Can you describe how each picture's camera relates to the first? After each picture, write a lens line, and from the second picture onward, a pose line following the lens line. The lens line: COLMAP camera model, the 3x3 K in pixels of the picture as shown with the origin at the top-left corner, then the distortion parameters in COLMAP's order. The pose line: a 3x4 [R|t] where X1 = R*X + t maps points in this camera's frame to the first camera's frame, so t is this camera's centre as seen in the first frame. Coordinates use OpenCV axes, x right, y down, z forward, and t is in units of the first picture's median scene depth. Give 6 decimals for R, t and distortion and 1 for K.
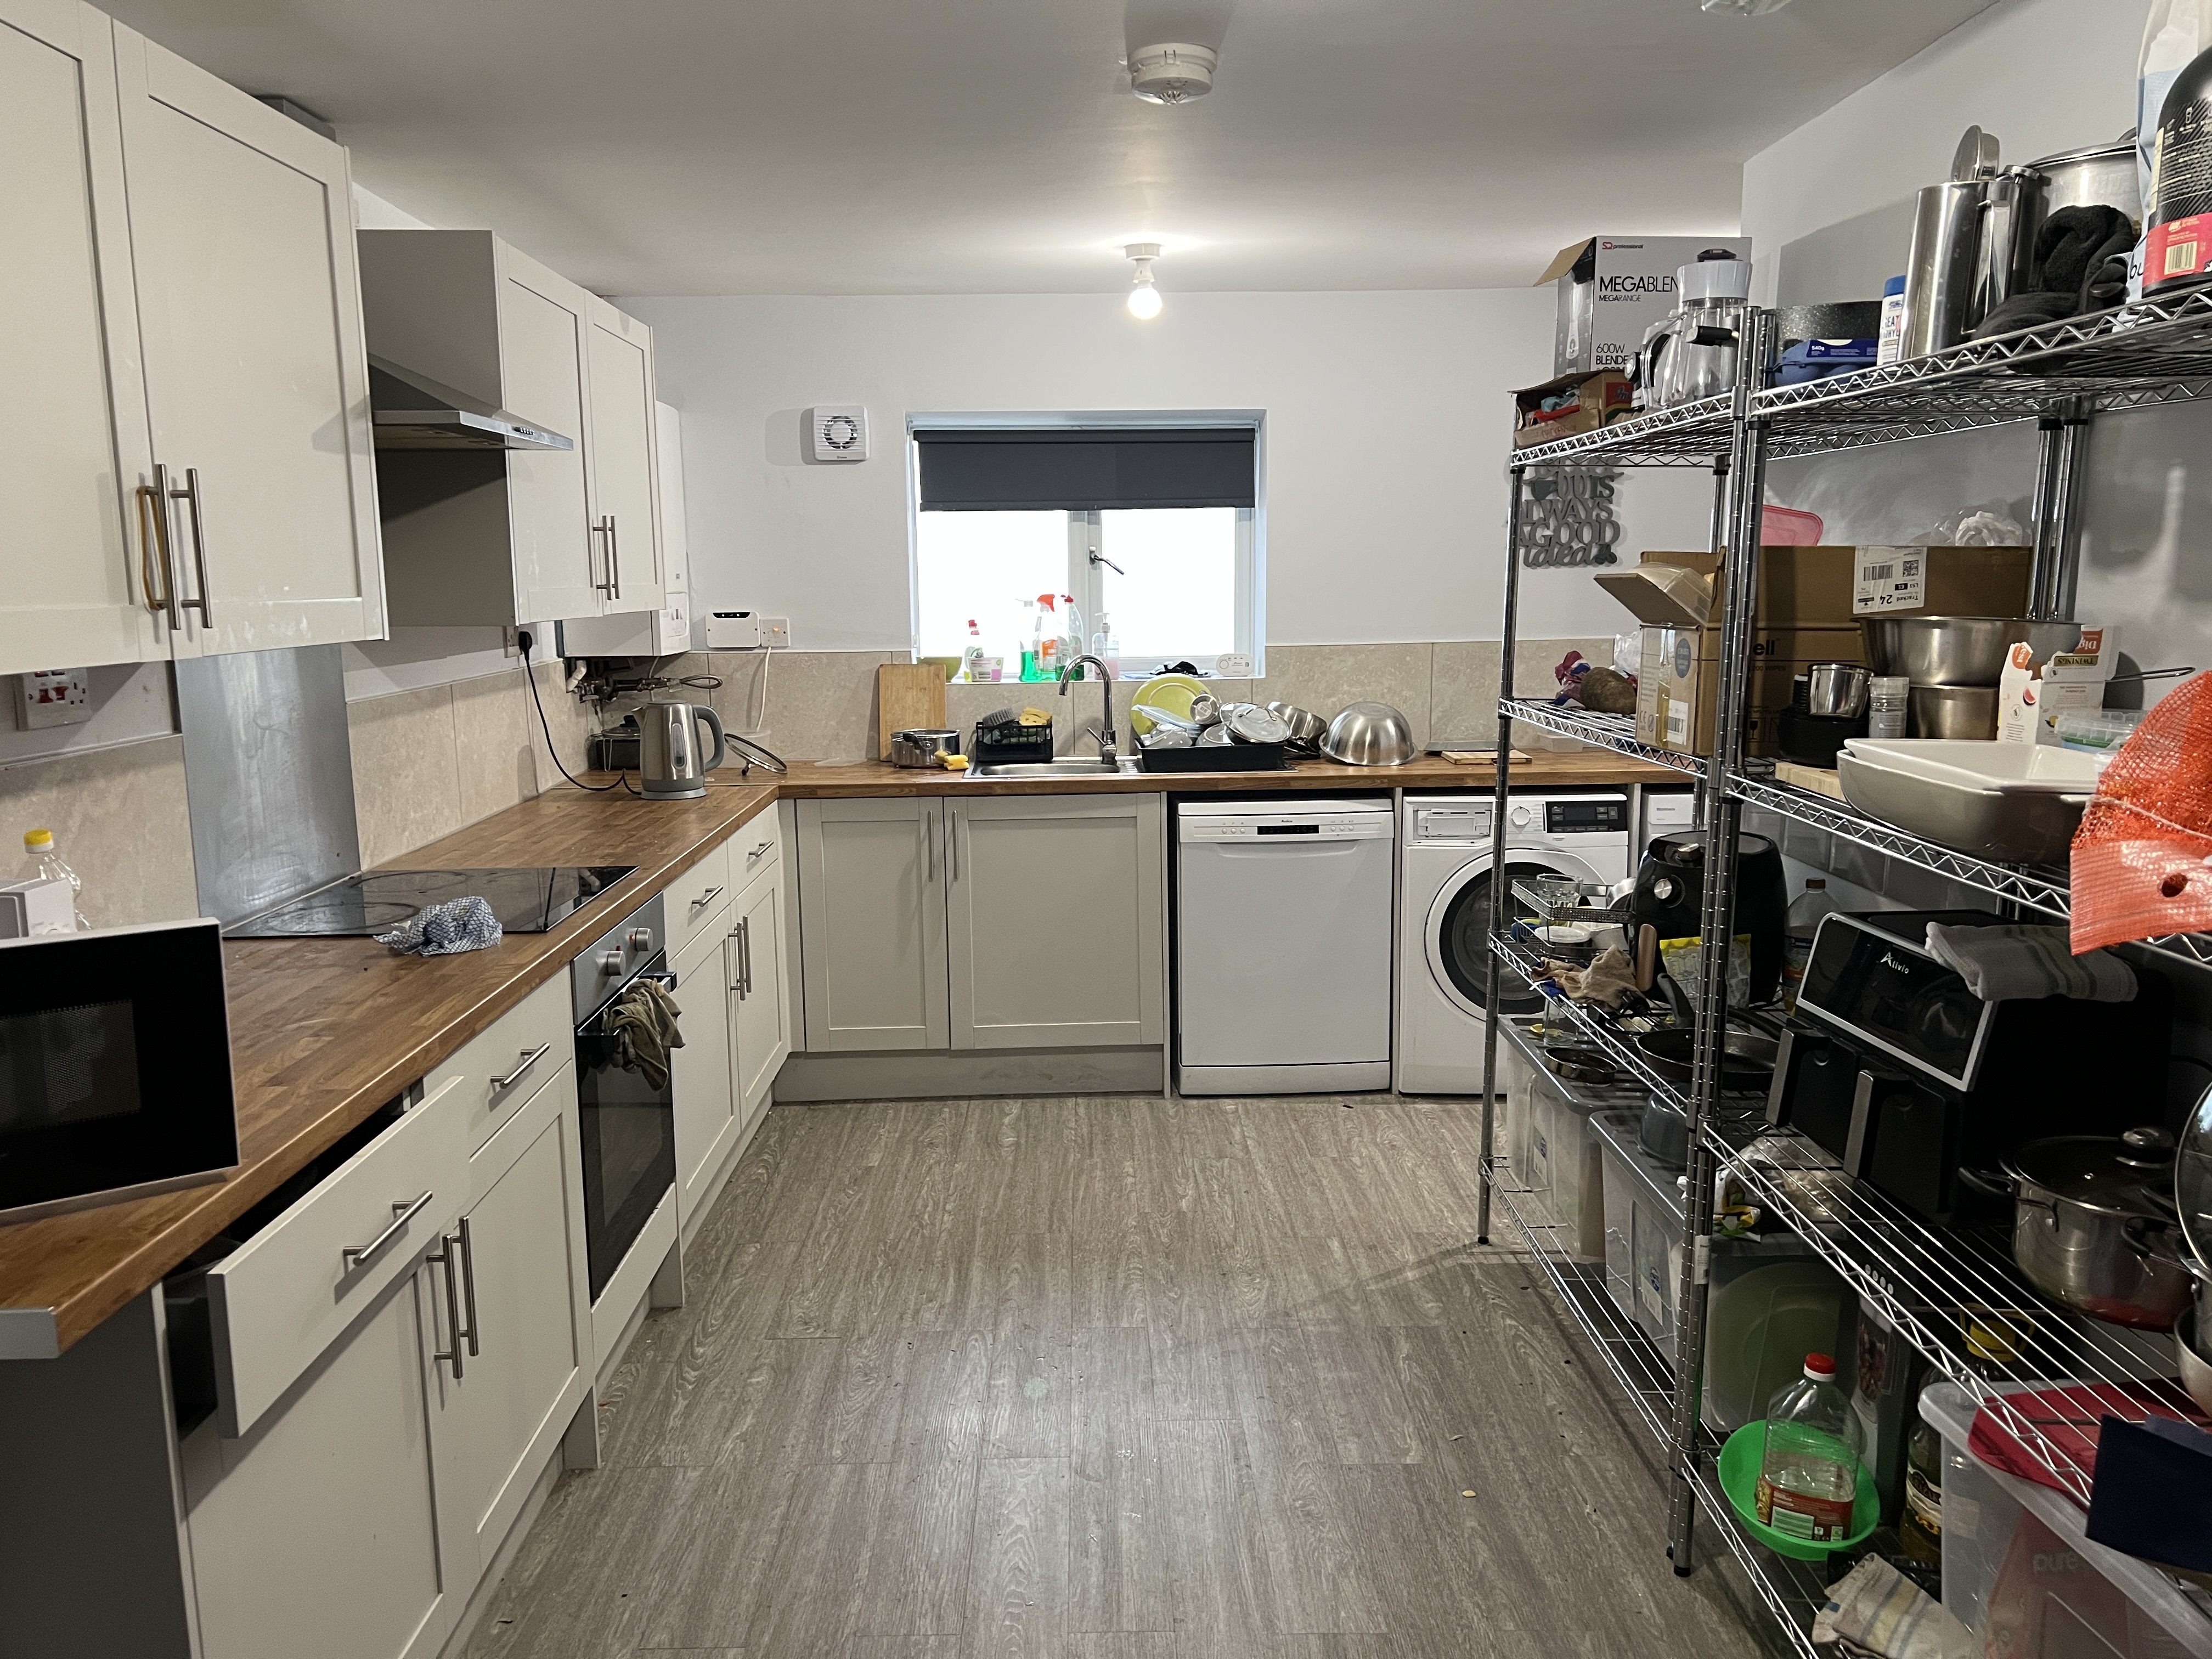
lens RADIAL K [[1627.1, 0, 1106.0], [0, 1627.1, 829.5], [0, 0, 1]] dist [0.000532, -0.000980]
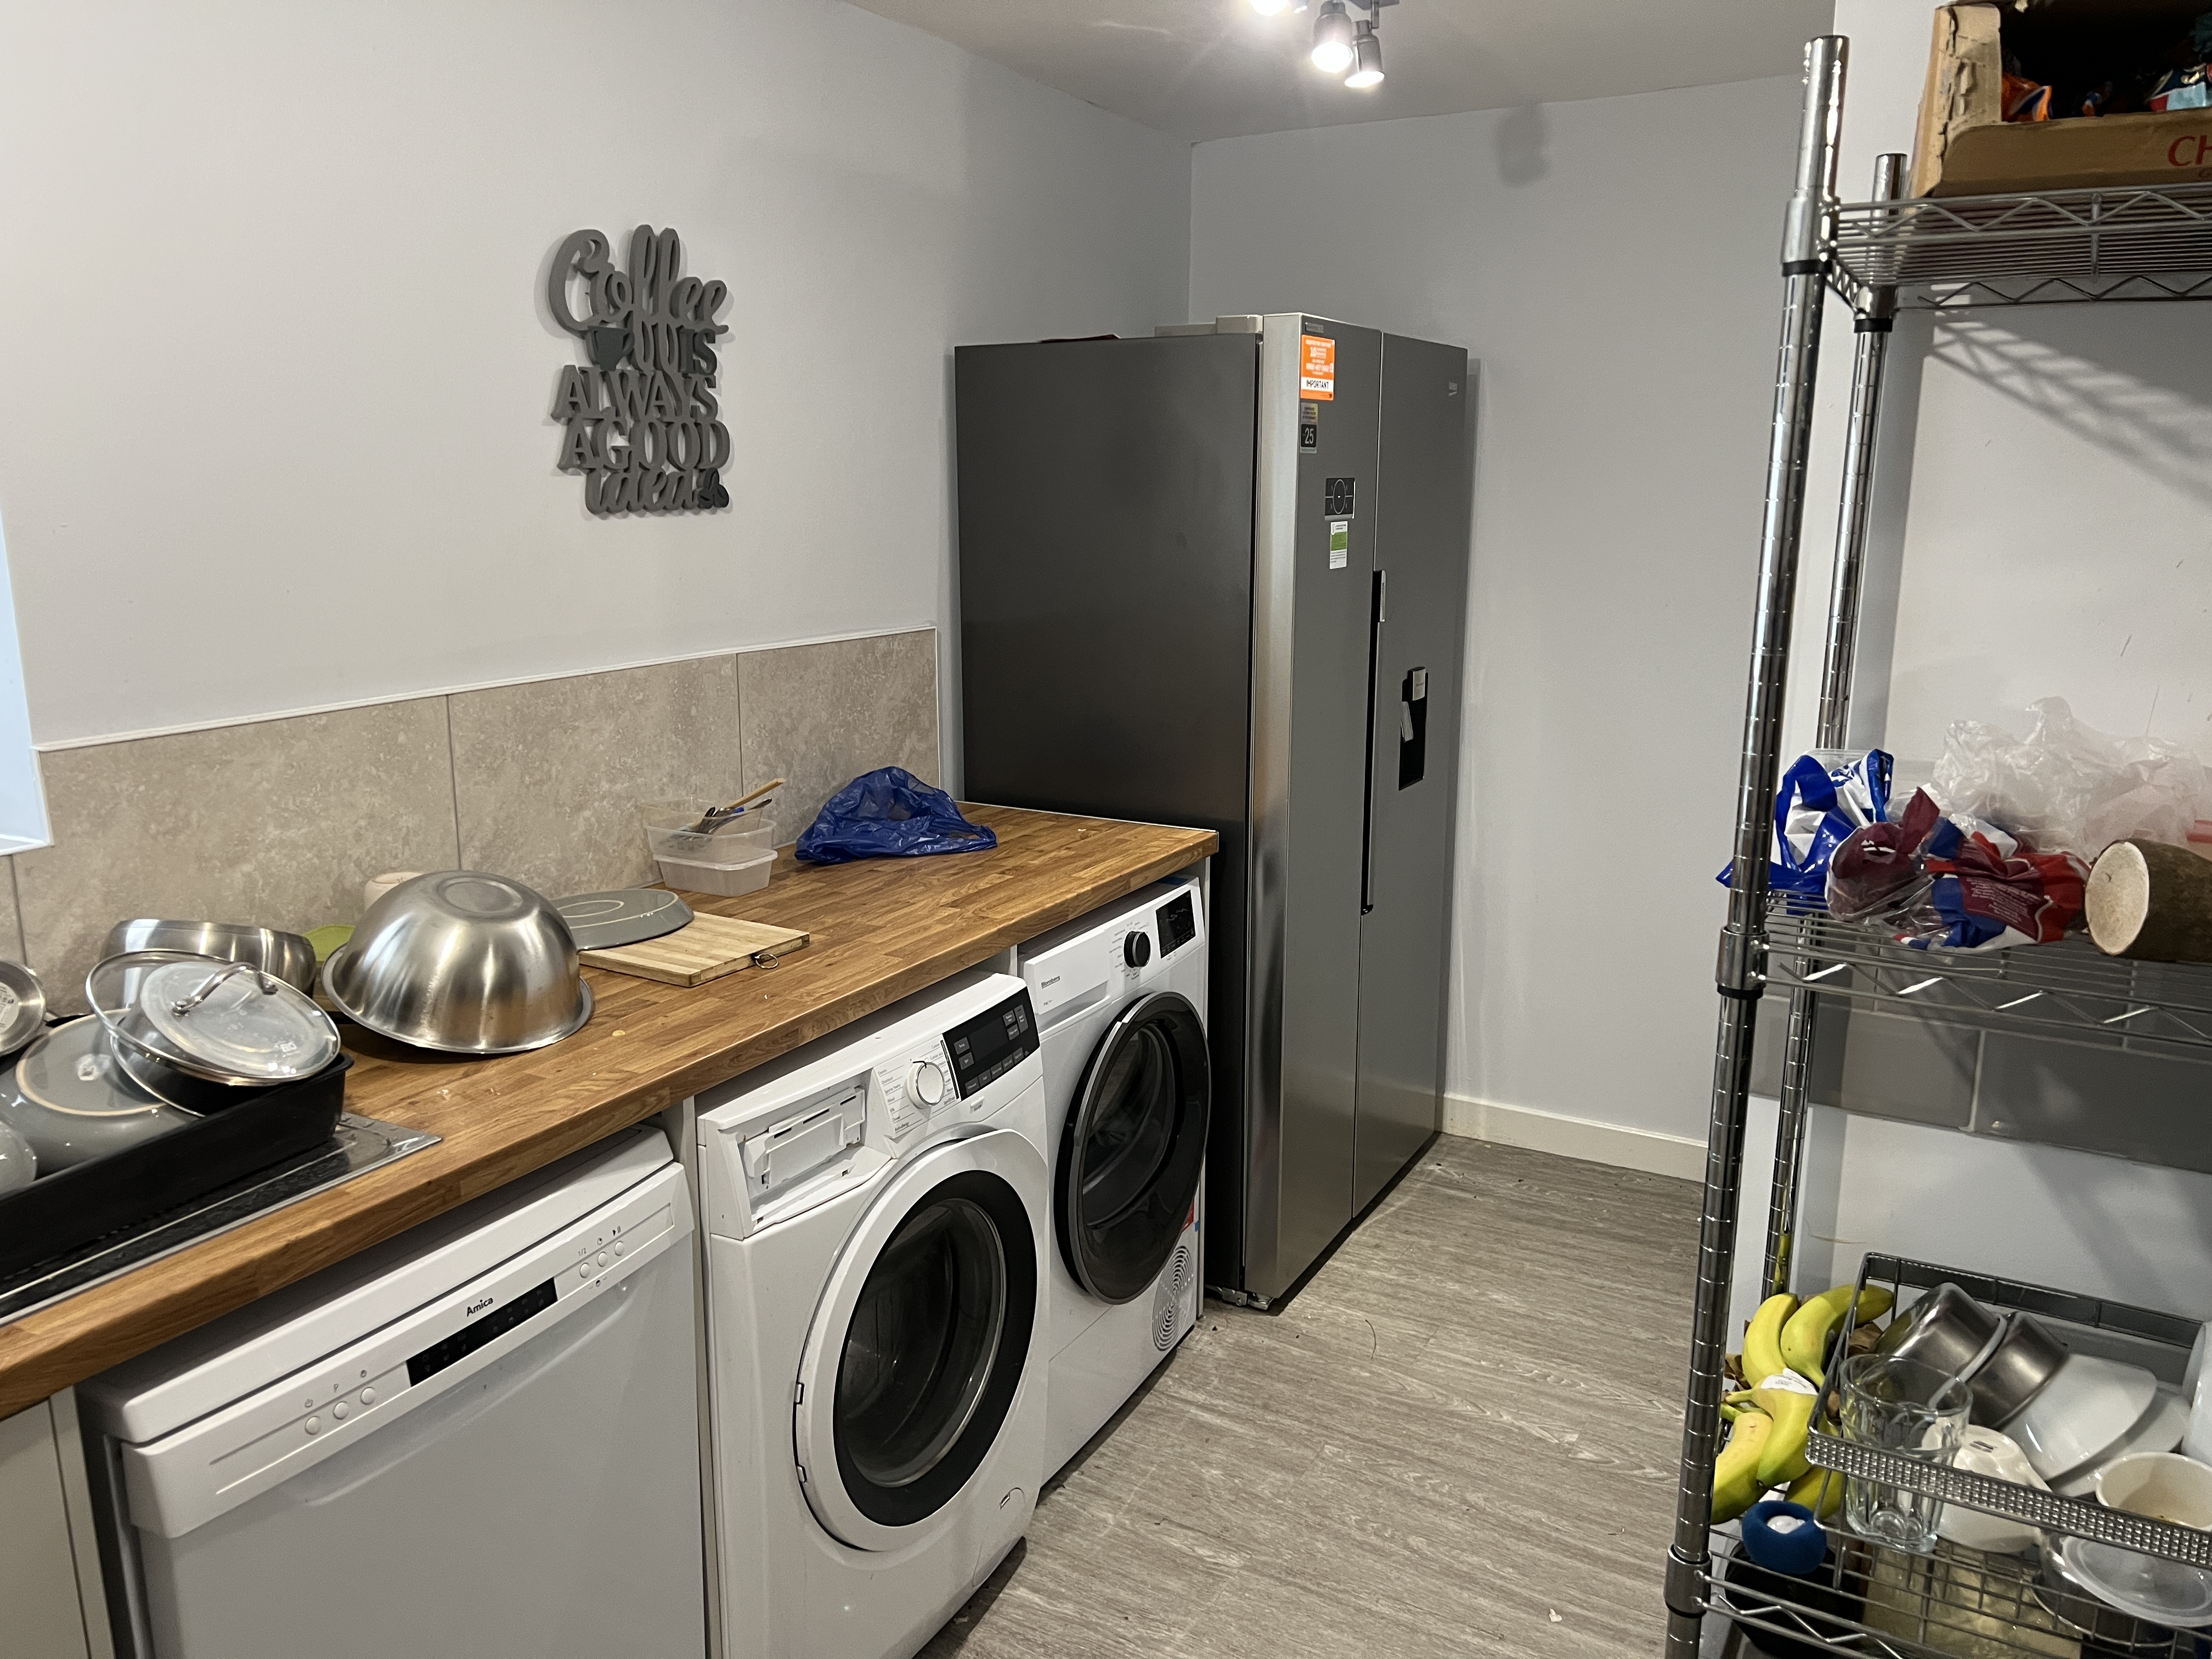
lens RADIAL K [[1627.1, 0, 1106.0], [0, 1627.1, 829.5], [0, 0, 1]] dist [0.000532, -0.000980]
pose [[0.506161, -0.163232, 0.846851, -0.077332], [0.125175, 0.985432, 0.115127, -0.108369], [-0.853307, 0.047732, 0.519220, 0.641774]]
